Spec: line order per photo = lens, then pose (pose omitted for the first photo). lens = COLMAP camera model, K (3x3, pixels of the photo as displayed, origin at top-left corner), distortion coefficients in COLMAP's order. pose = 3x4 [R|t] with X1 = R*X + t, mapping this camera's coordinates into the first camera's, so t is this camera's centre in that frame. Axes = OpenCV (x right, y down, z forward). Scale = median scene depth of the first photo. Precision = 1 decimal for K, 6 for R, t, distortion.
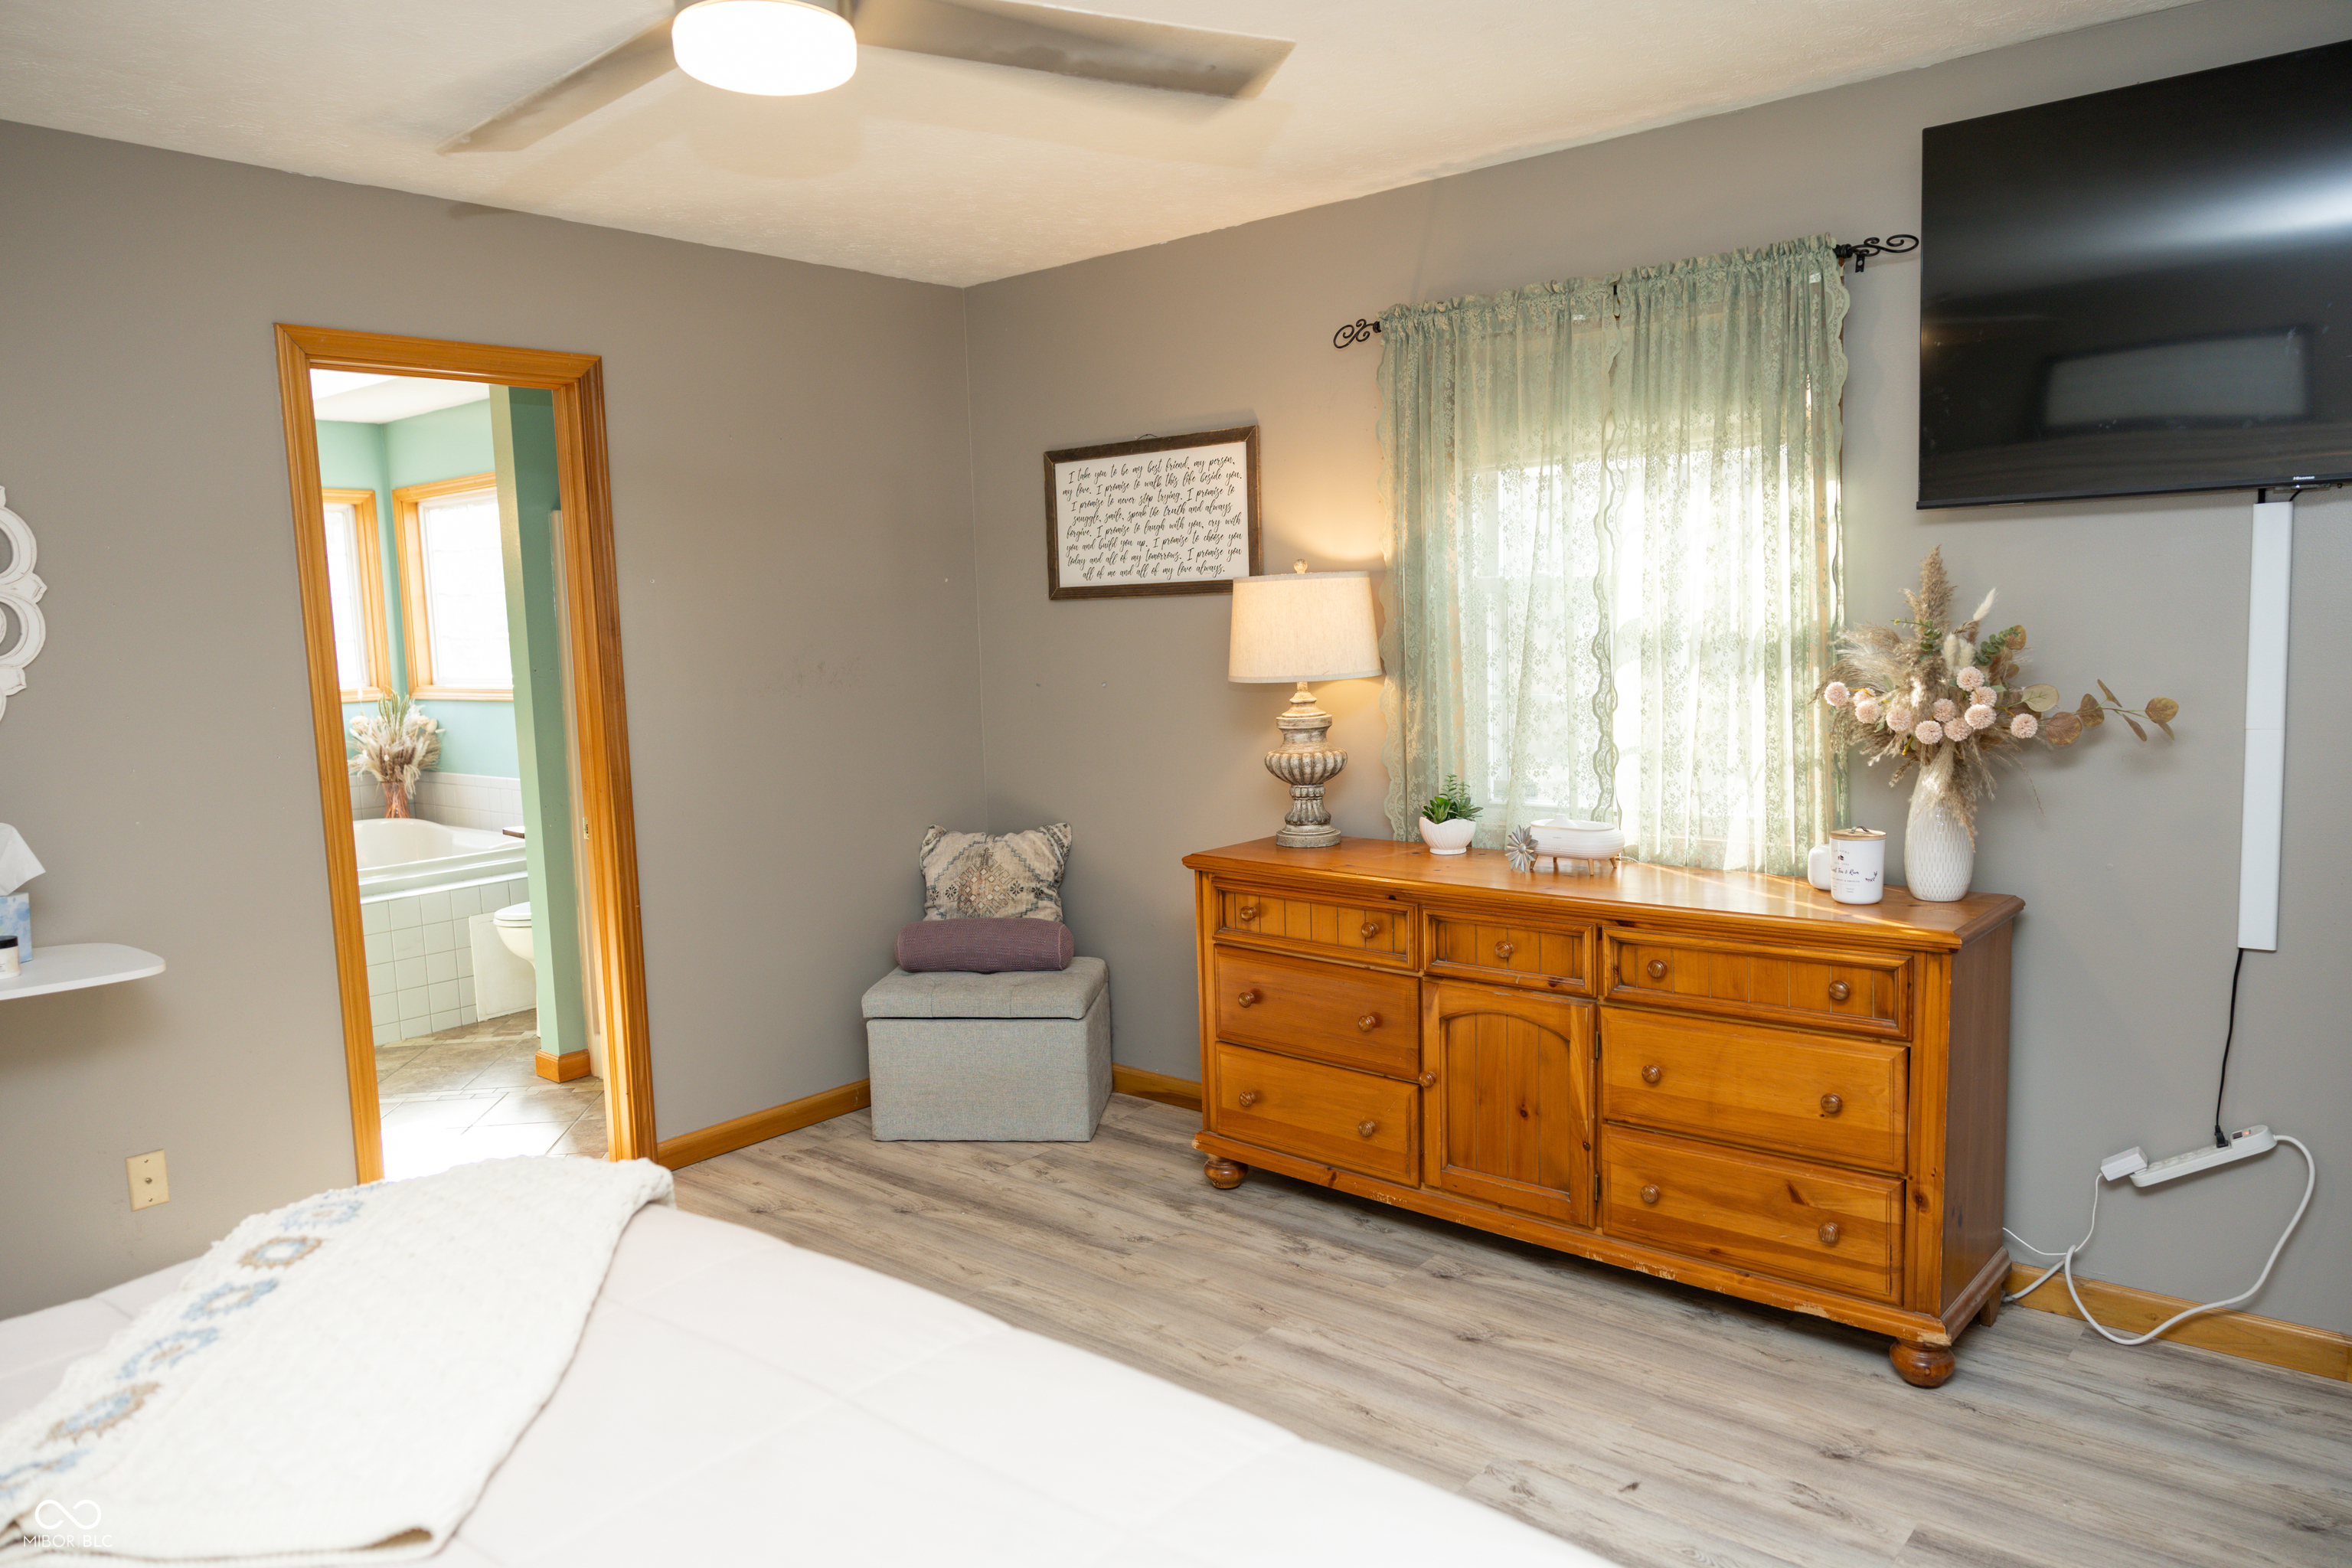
lens RADIAL K [[1577.8, 0, 1182.3], [0, 1577.8, 787.5], [0, 0, 1]] dist [-0.005161, 0.014141]
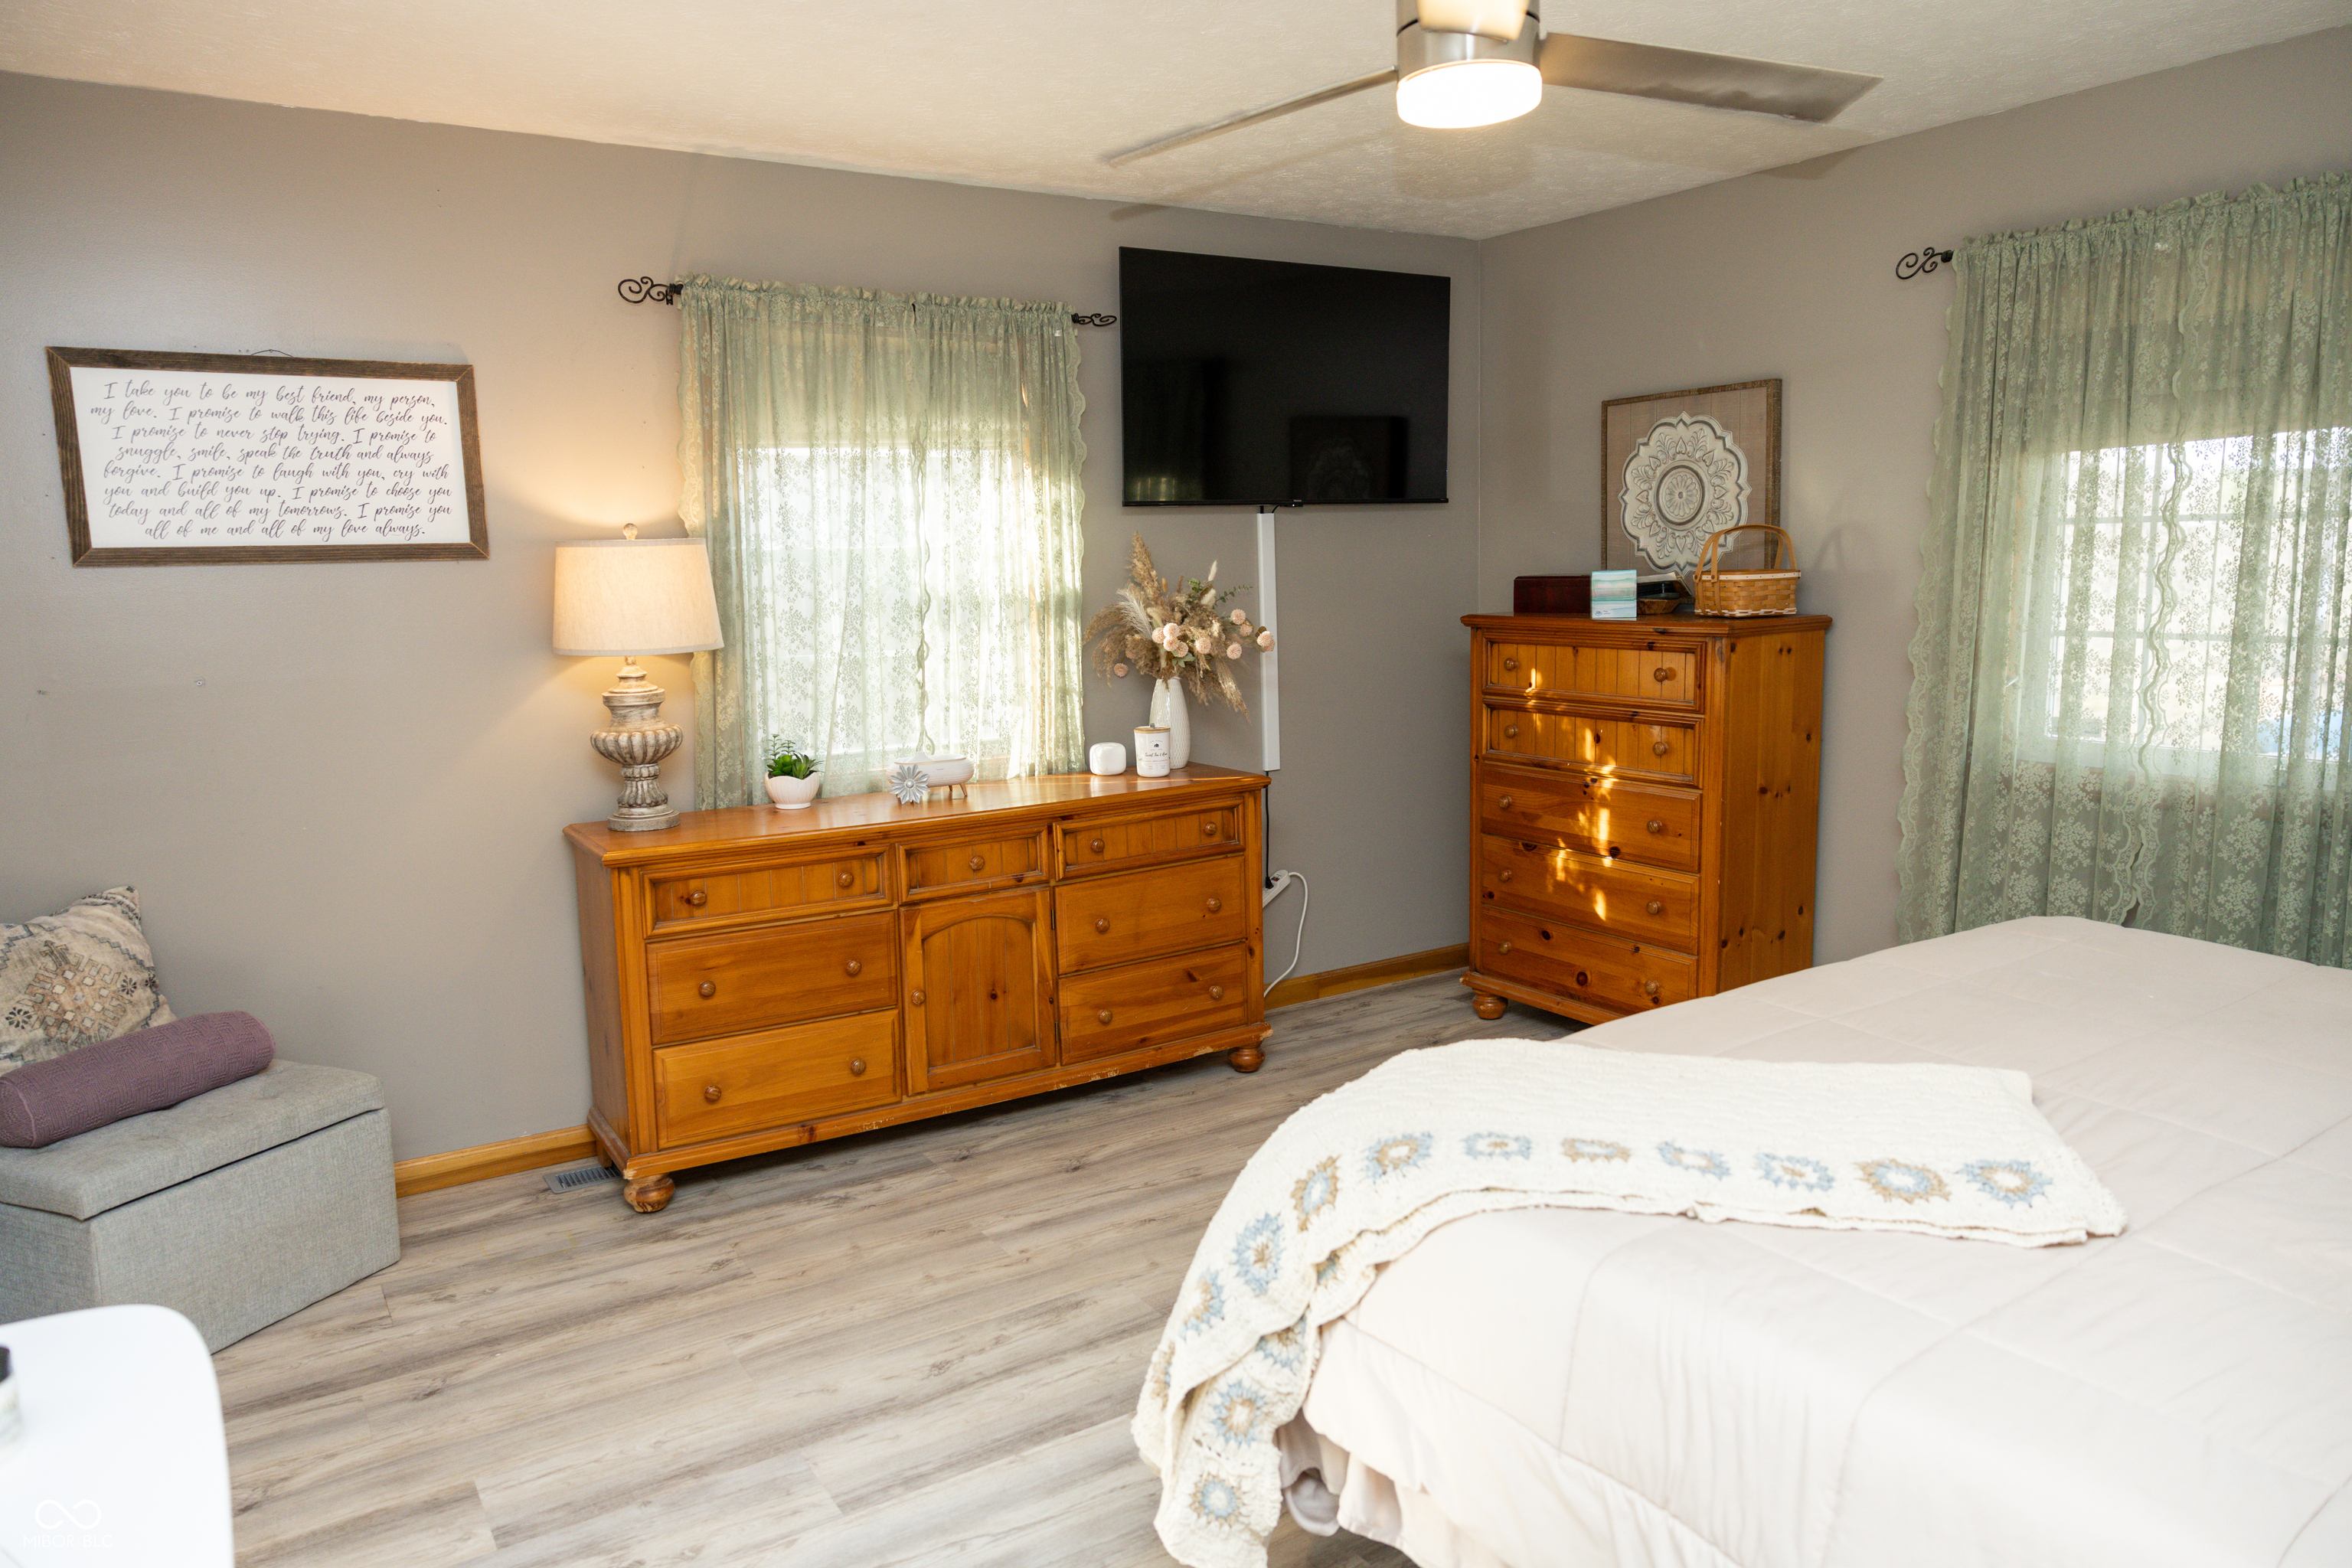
lens RADIAL K [[1577.8, 0, 1182.3], [0, 1577.8, 787.5], [0, 0, 1]] dist [-0.005161, 0.014141]
pose [[0.288026, -0.117928, 0.950334, -0.785540], [0.120175, 0.988994, 0.086303, -0.032828], [-0.950052, 0.089349, 0.299028, 0.449913]]
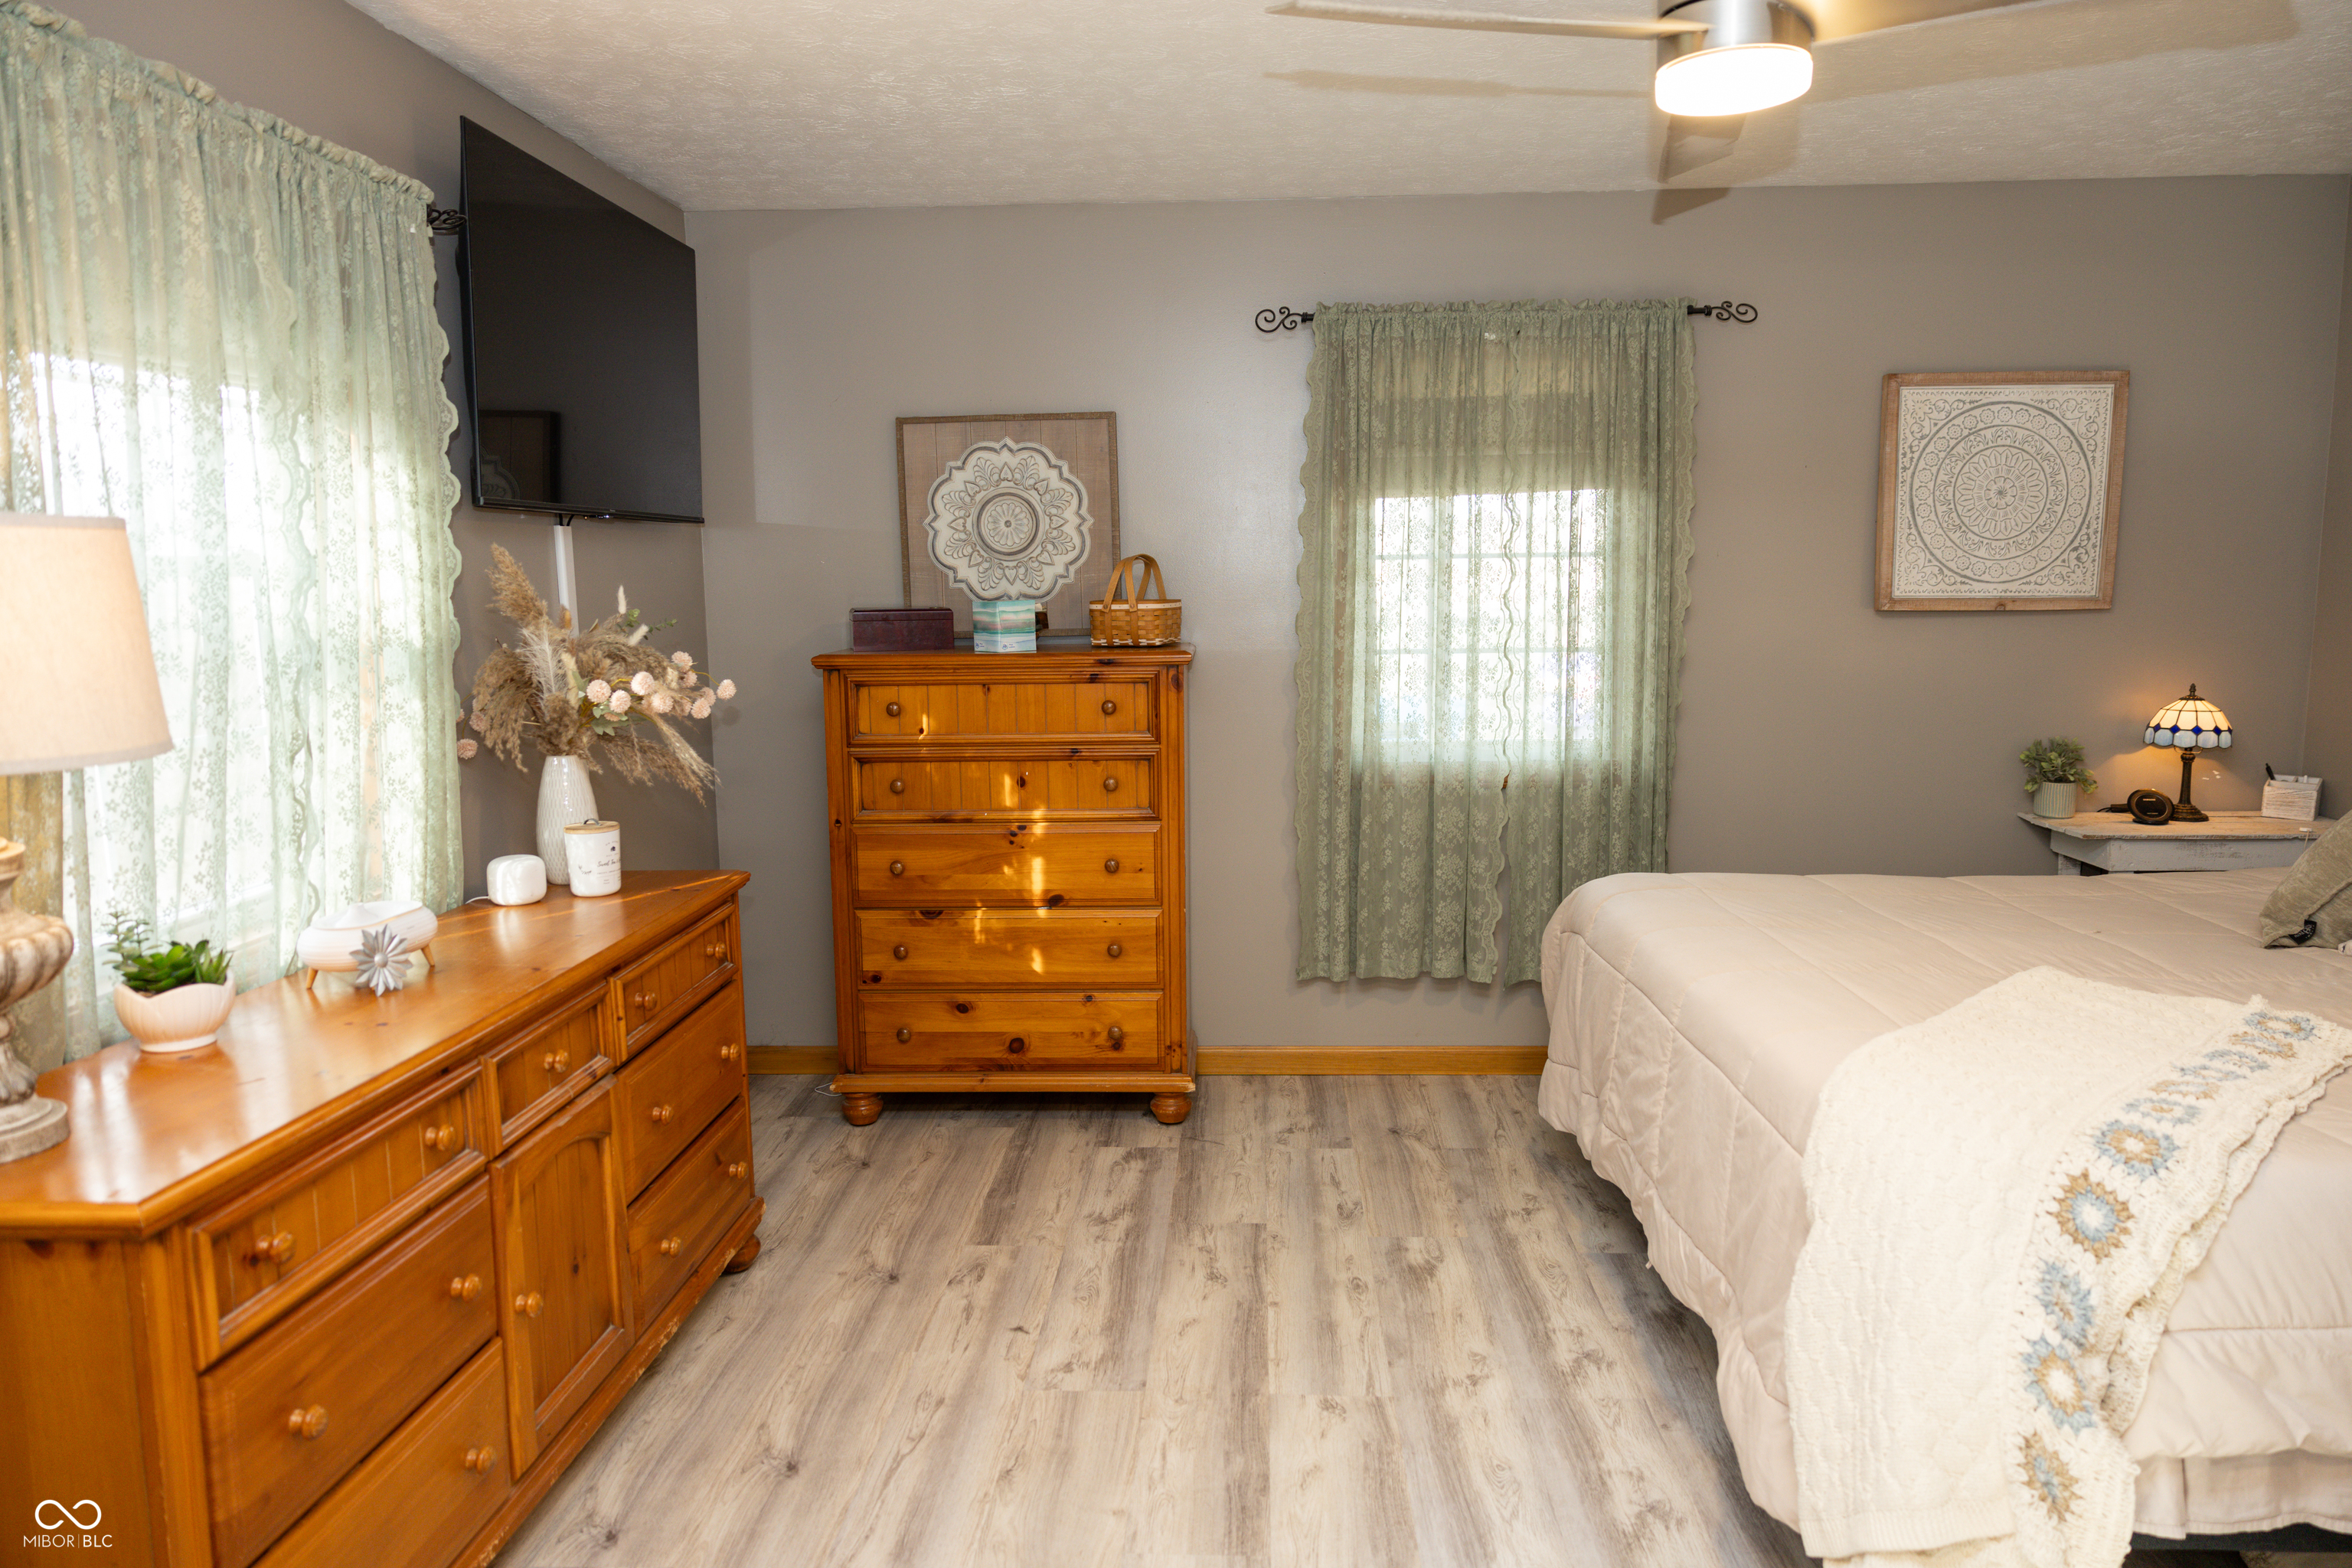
lens RADIAL K [[1577.8, 0, 1182.3], [0, 1577.8, 787.5], [0, 0, 1]] dist [-0.005161, 0.014141]
pose [[-0.613642, -0.066003, 0.786821, -0.492120], [0.121032, 0.976860, 0.176338, -0.106193], [-0.780253, 0.203439, -0.591455, 1.072018]]
